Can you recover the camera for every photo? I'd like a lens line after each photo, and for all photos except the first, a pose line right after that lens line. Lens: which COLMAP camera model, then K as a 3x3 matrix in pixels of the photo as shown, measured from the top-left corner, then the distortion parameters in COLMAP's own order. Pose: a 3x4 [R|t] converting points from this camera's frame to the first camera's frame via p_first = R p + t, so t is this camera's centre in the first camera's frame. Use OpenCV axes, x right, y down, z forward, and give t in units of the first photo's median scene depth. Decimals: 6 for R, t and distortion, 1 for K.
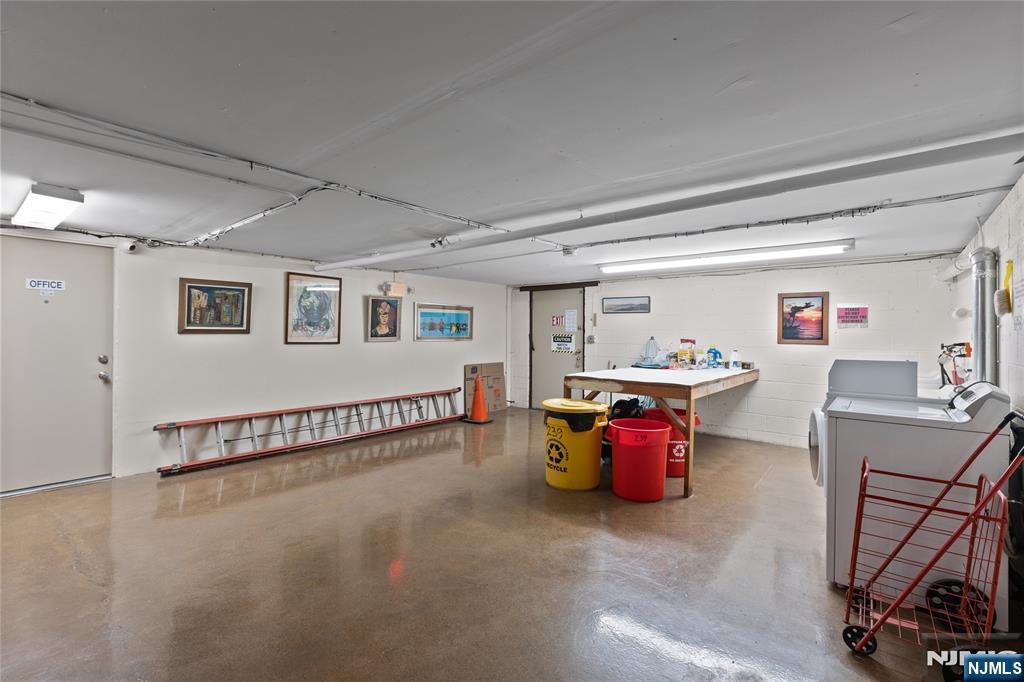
lens RADIAL K [[457.7, 0, 511.9], [0, 457.7, 332.0], [0, 0, 1]] dist [-0.001617, -0.000366]
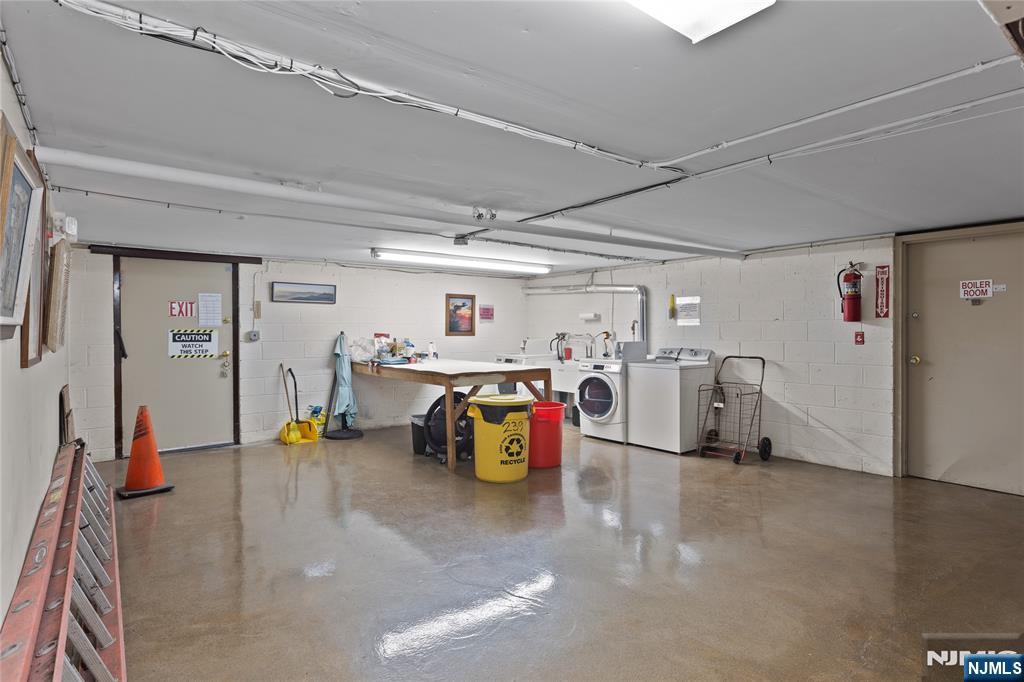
lens RADIAL K [[538.4, 0, 512.0], [0, 538.4, 341.0], [0, 0, 1]] dist [-0.000428, -0.000122]
pose [[0.219455, -0.030574, 0.975143, -0.724767], [-0.000962, 0.999502, 0.031554, -0.005124], [-0.975622, -0.007863, 0.219317, 0.511488]]
